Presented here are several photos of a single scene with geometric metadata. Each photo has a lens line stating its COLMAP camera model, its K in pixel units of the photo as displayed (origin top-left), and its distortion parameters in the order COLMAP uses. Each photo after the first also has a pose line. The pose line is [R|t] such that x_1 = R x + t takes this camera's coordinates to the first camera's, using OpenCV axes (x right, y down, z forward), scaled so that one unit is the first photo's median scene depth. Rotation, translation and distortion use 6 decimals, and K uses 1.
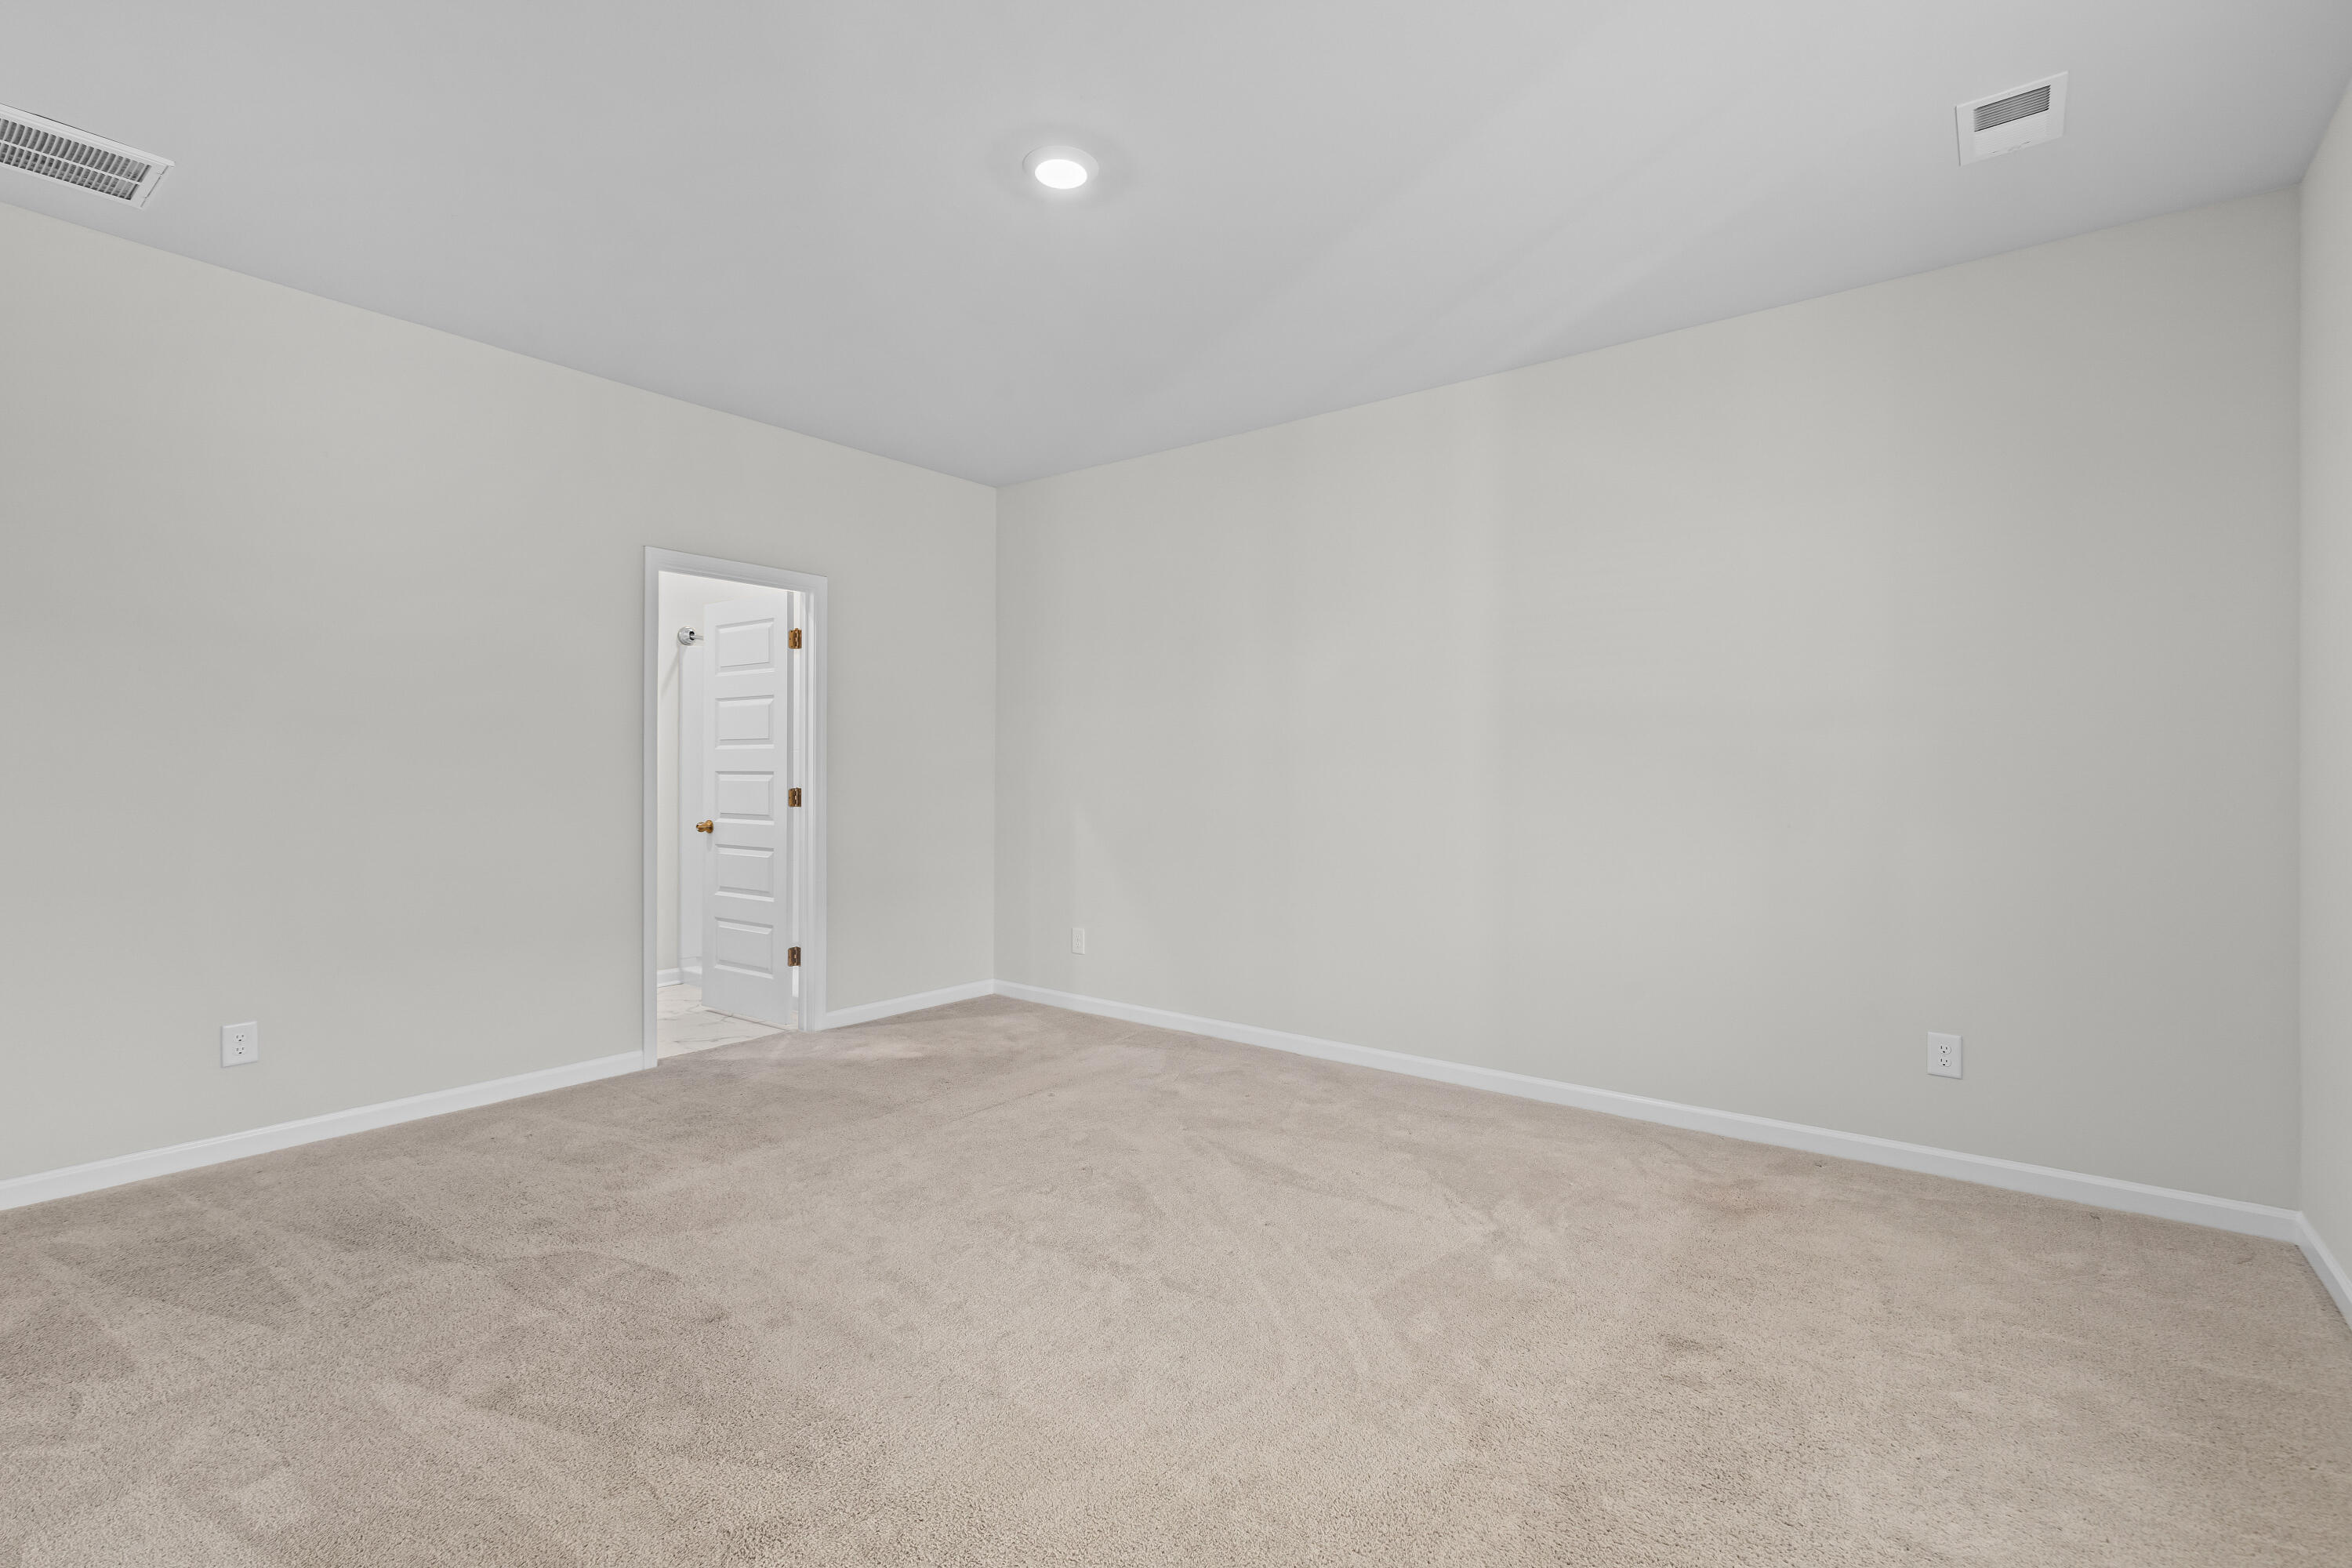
lens RADIAL K [[1064.9, 0, 1178.5], [0, 1064.9, 780.9], [0, 0, 1]] dist [0.017075, 0.000433]
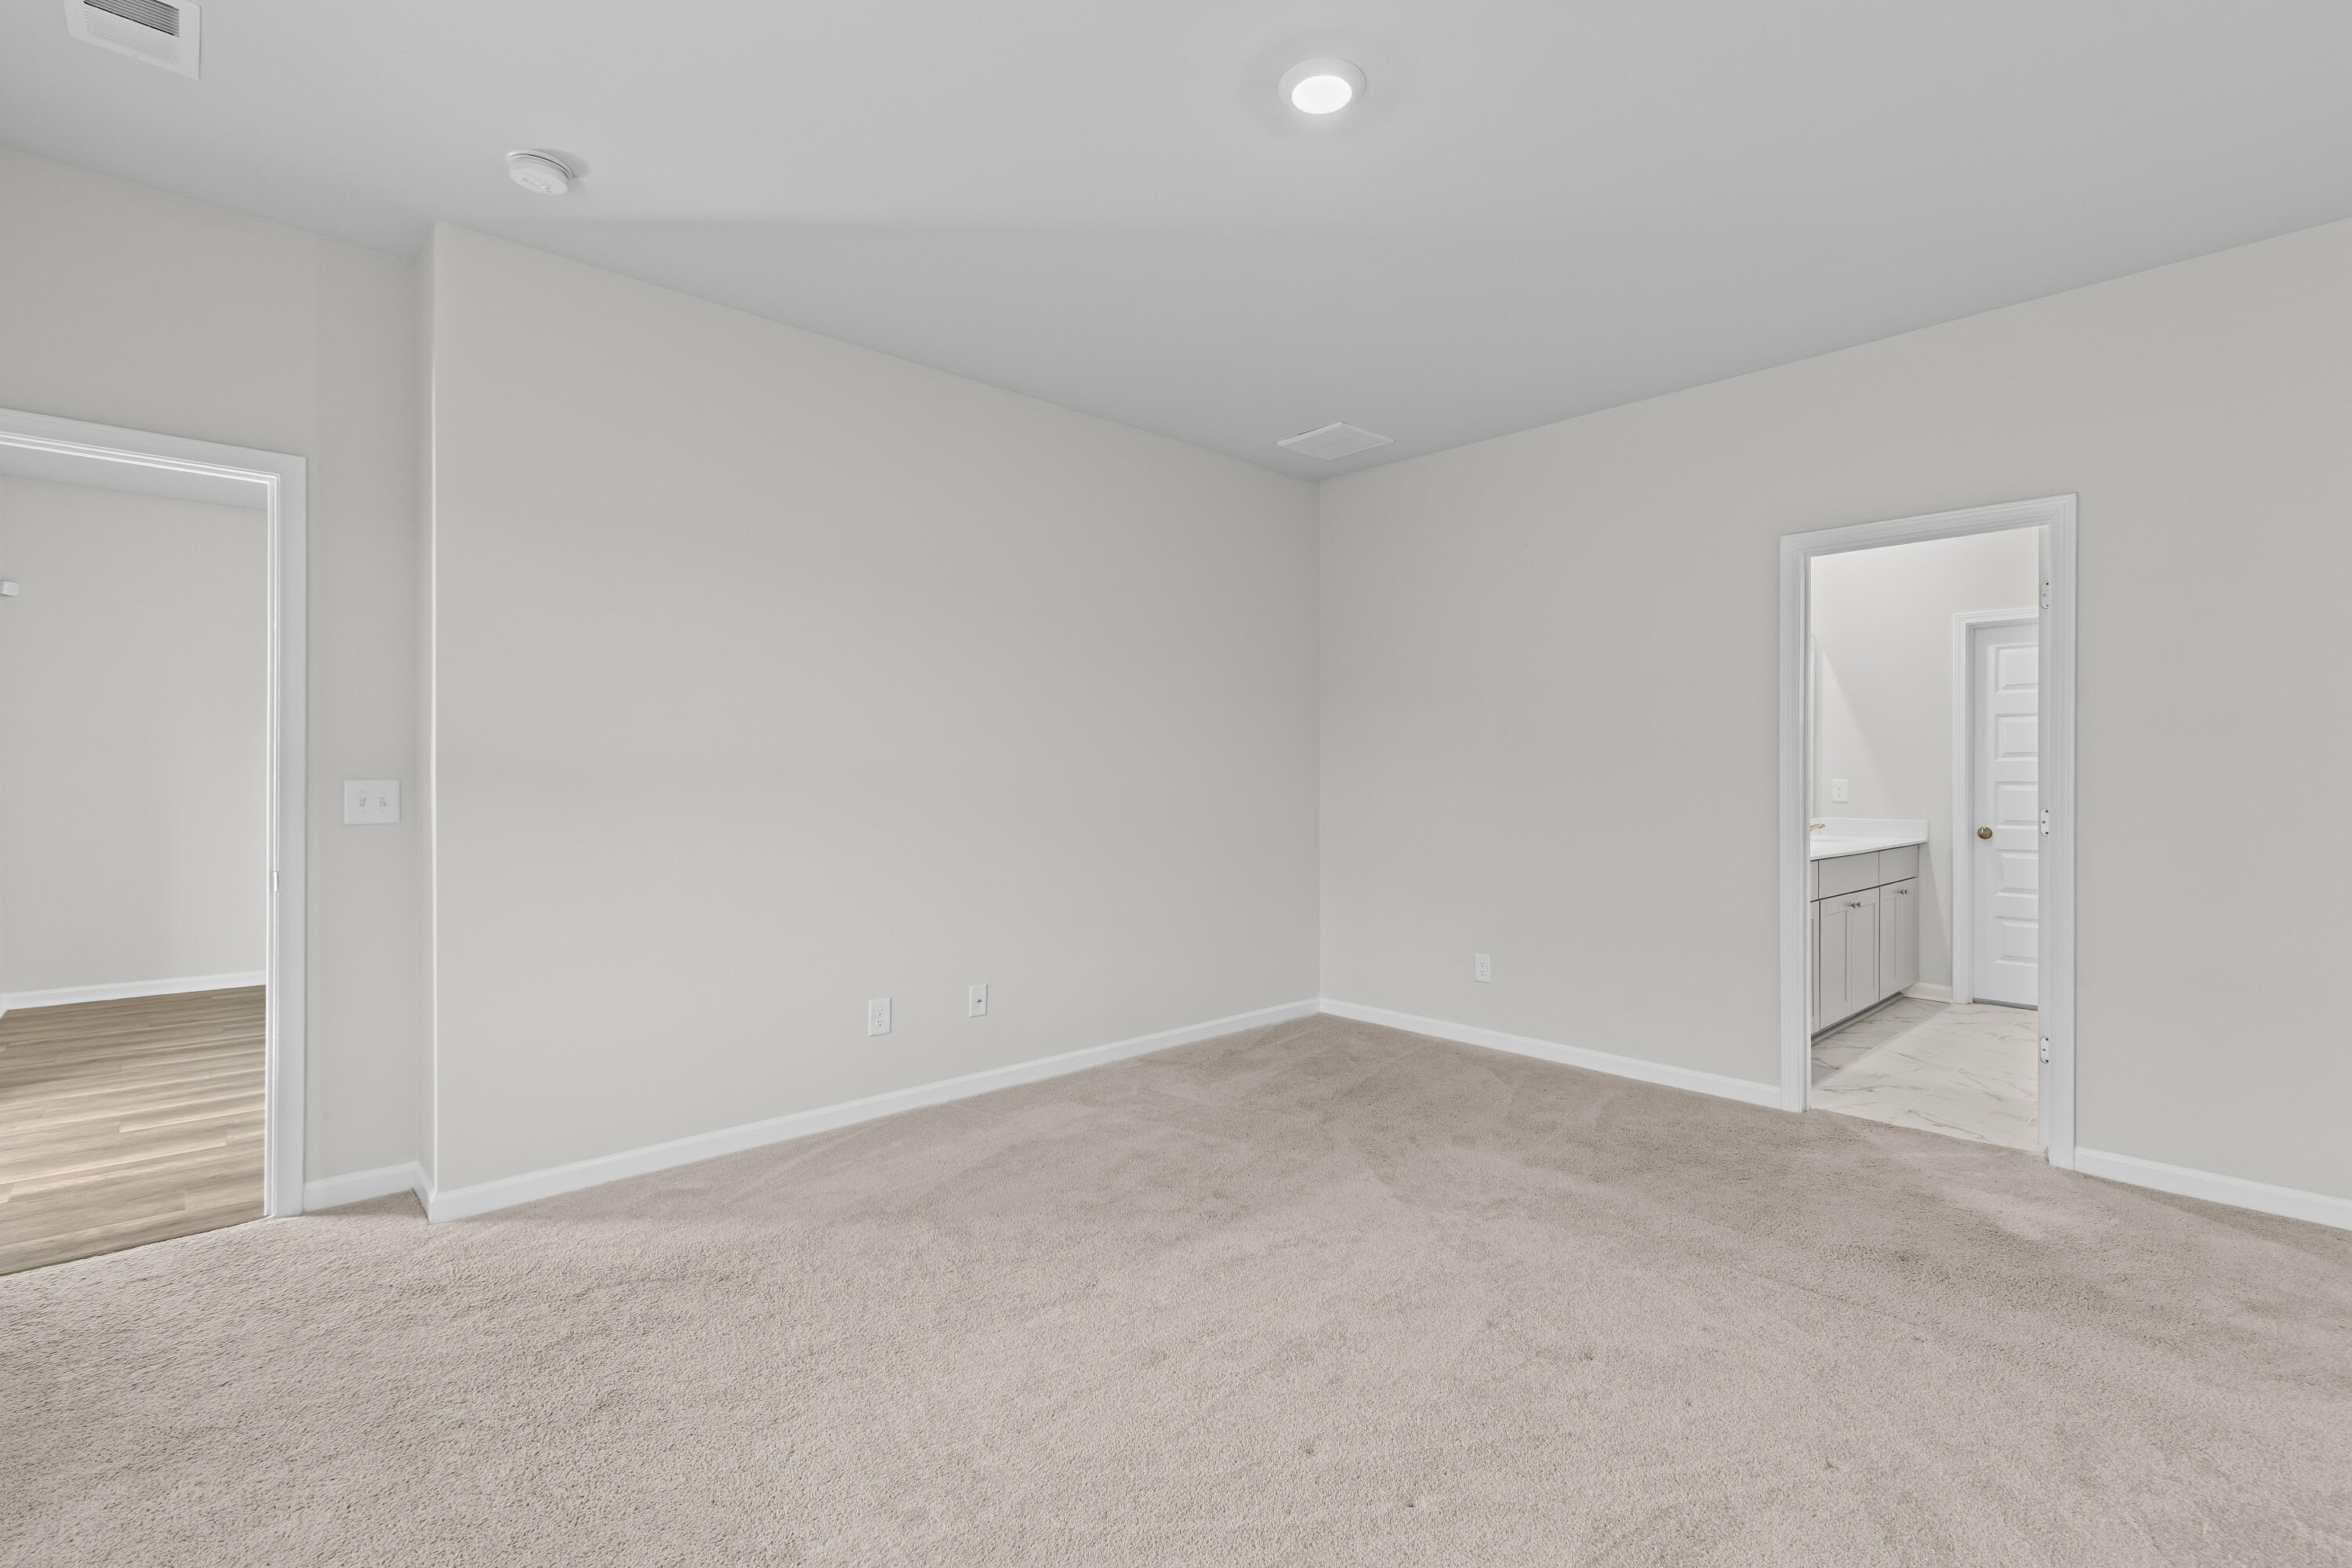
lens RADIAL K [[1064.9, 0, 1181.5], [0, 1064.9, 775.8], [0, 0, 1]] dist [0.017075, 0.000433]
pose [[-0.153844, -0.006906, -0.988071, 0.591148], [-0.013083, 0.999902, -0.004952, -0.004642], [0.988009, 0.012165, -0.153919, 0.772777]]
